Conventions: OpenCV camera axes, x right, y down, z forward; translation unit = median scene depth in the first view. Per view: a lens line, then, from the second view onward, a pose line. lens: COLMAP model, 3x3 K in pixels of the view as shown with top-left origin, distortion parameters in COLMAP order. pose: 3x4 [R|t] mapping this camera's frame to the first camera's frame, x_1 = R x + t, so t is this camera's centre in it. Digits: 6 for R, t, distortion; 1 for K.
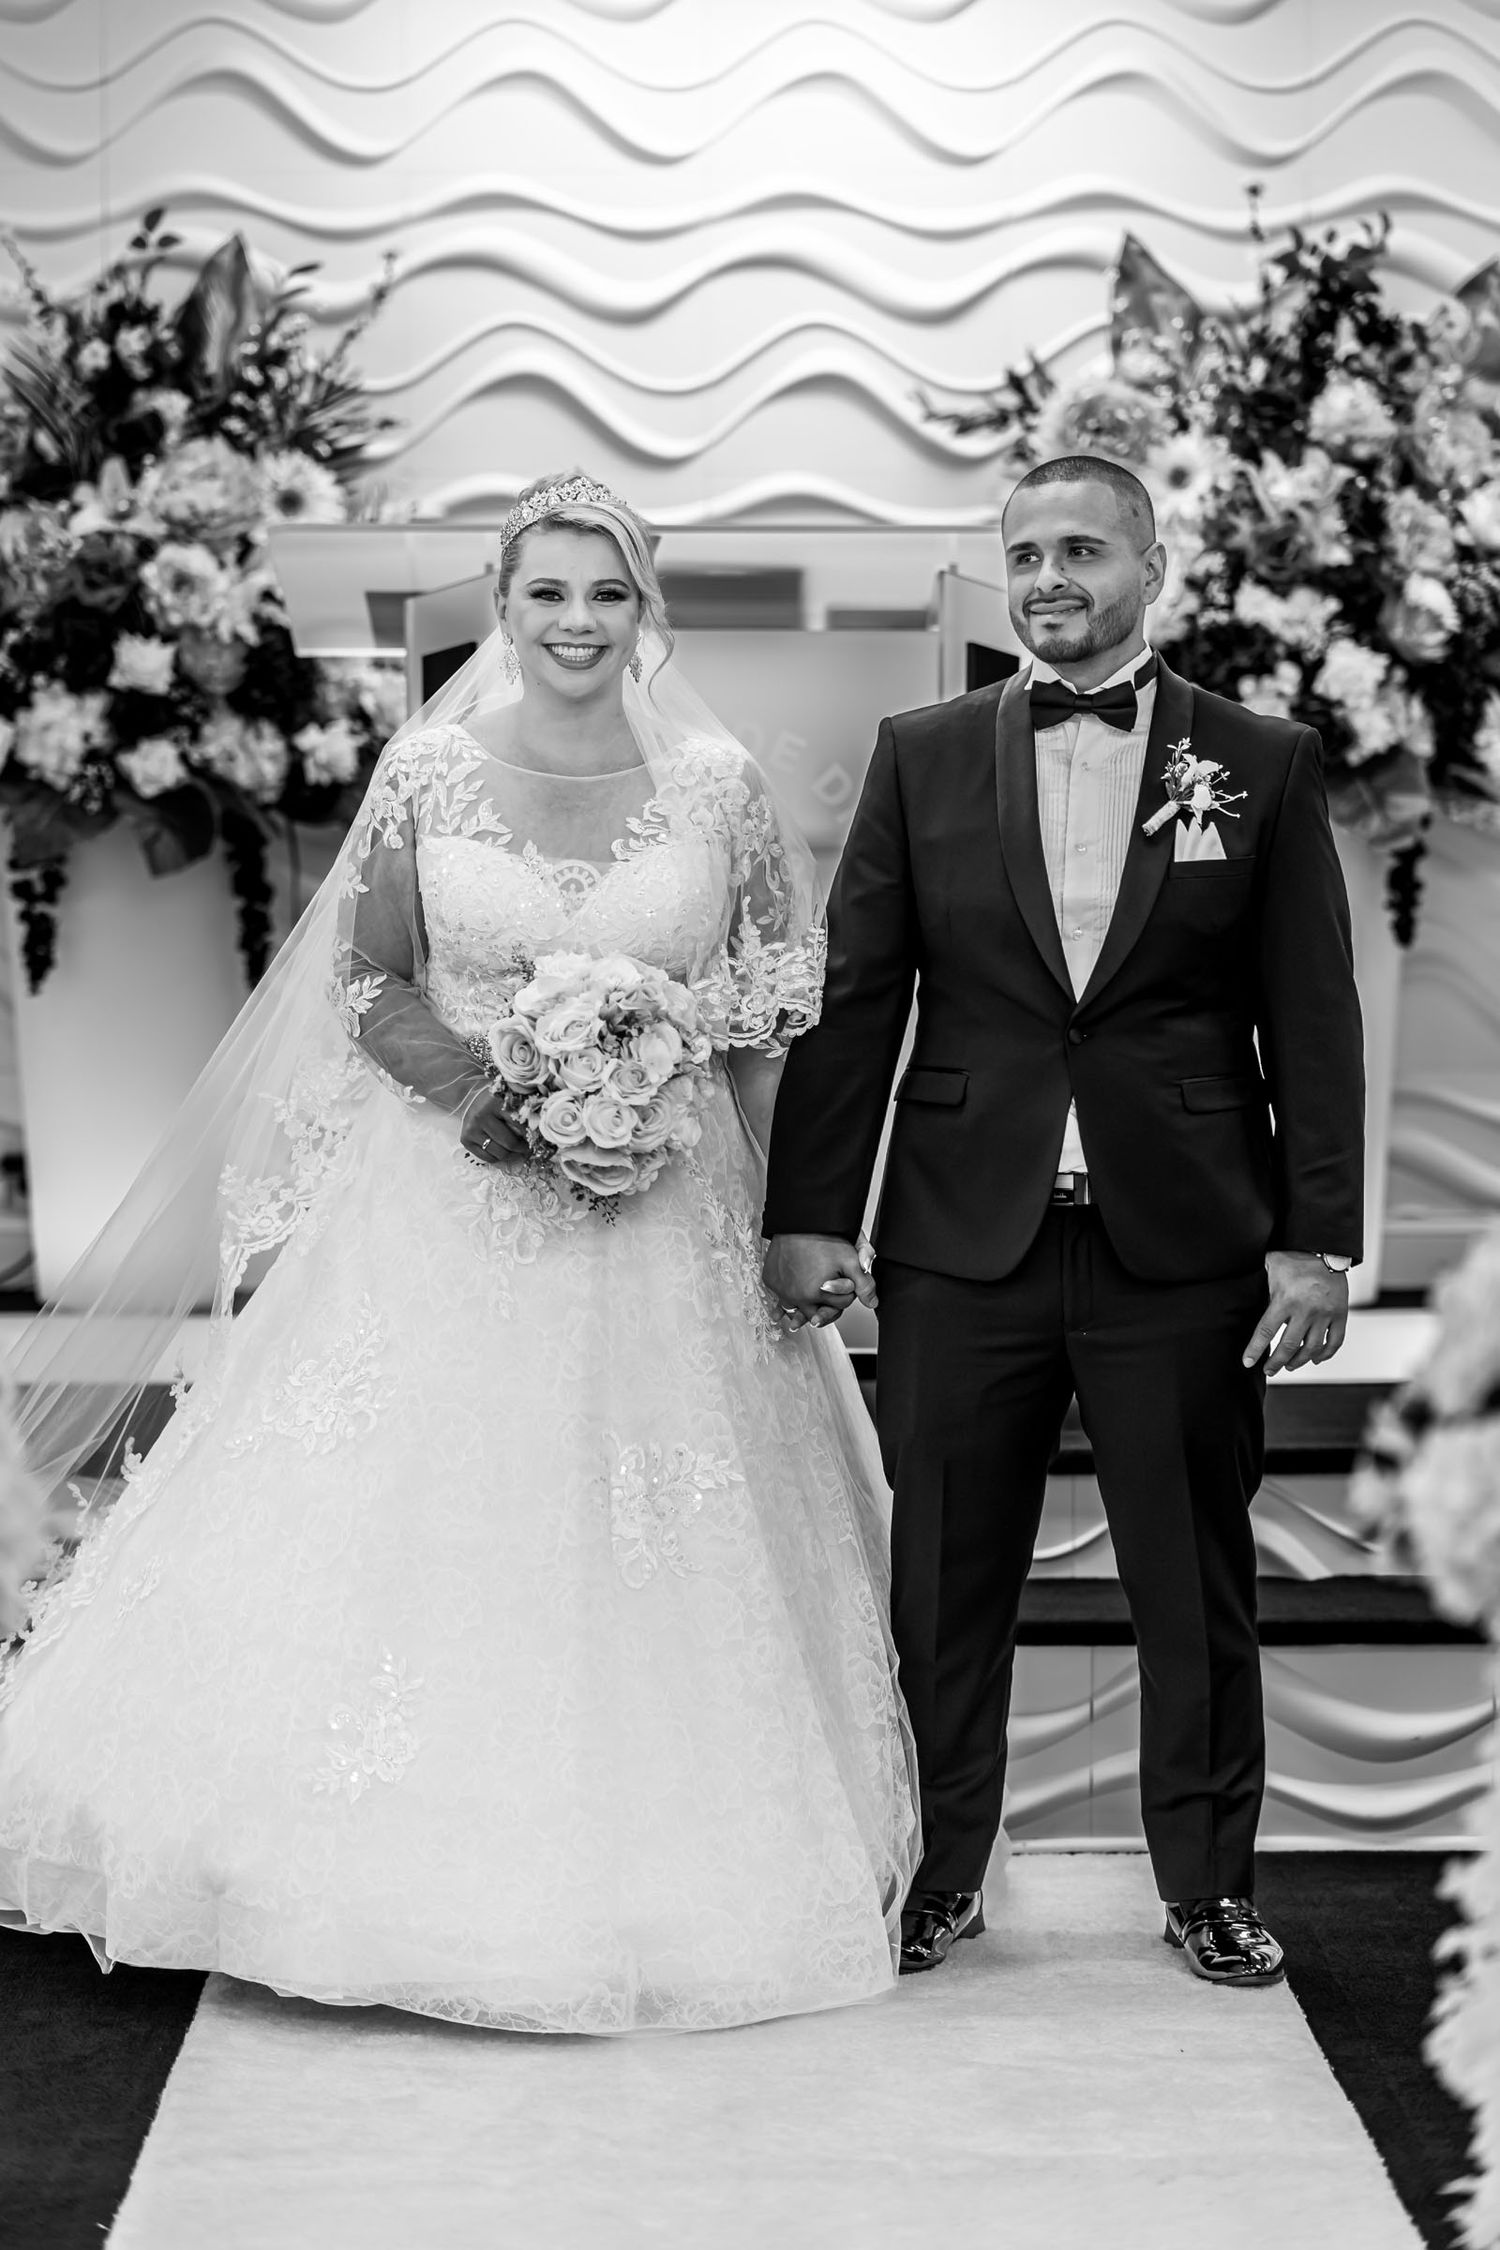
lens RADIAL K [[8043.8, 0, 750.0], [0, 8043.8, 1125.0], [0, 0, 1]] dist [0.008045, -1.607359]
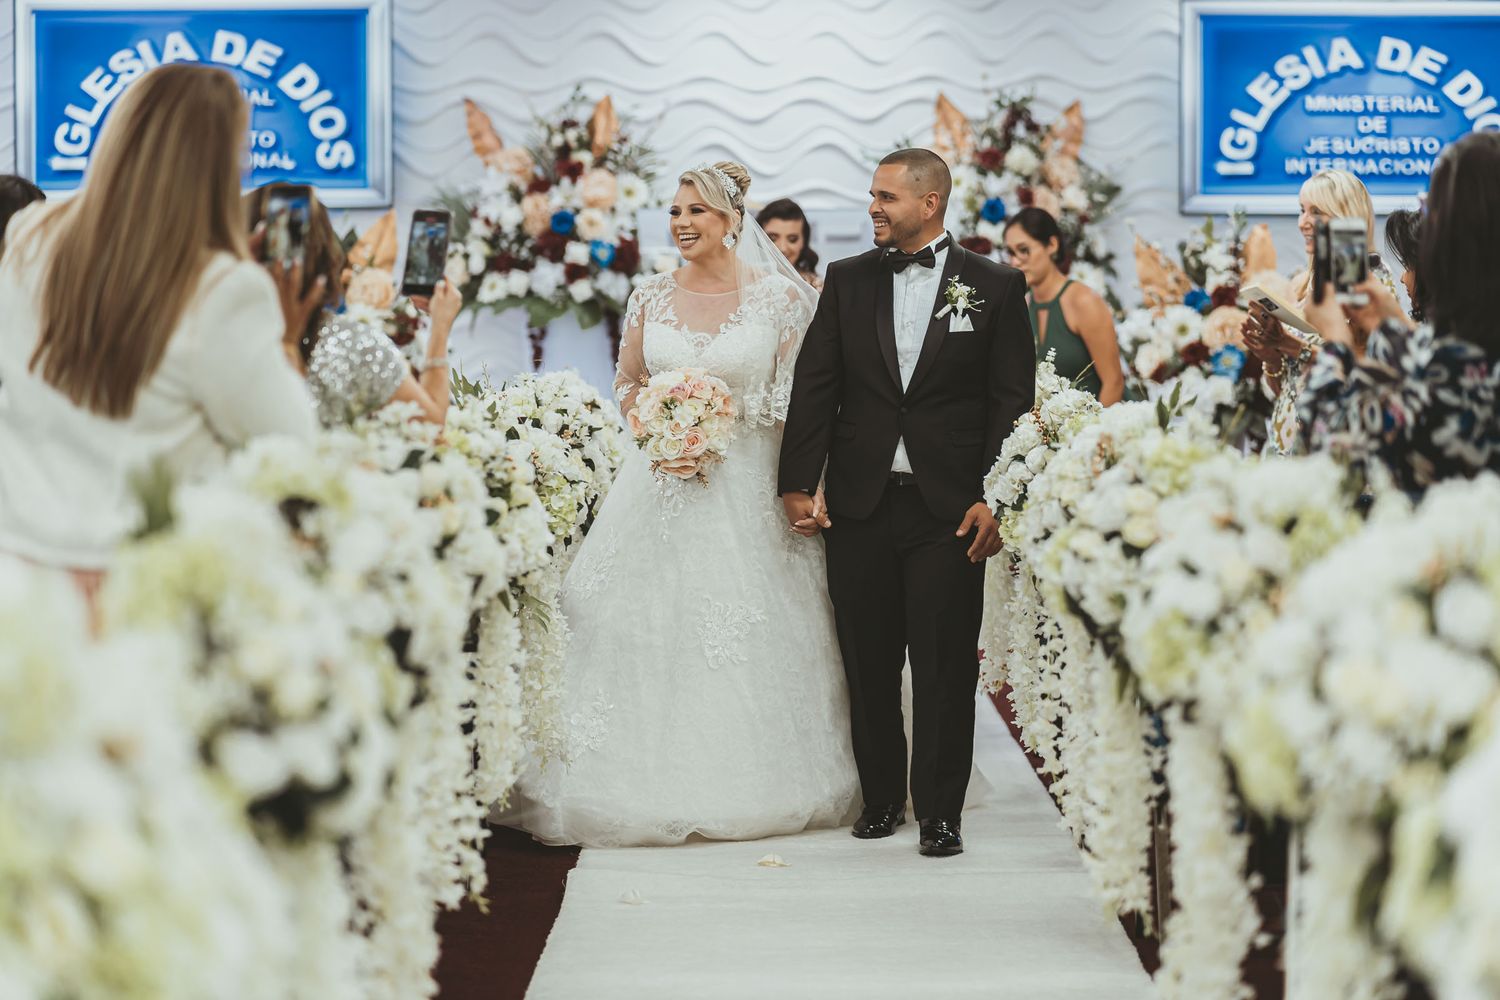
lens RADIAL K [[3756.8, 0, 750.0], [0, 3756.8, 500.0], [0, 0, 1]] dist [-0.027899, -0.521324]
pose [[0.999999, -0.001482, -0.000405, -0.015706], [0.001487, 0.999930, 0.011756, 0.010869], [0.000388, -0.011757, 0.999931, -0.259457]]
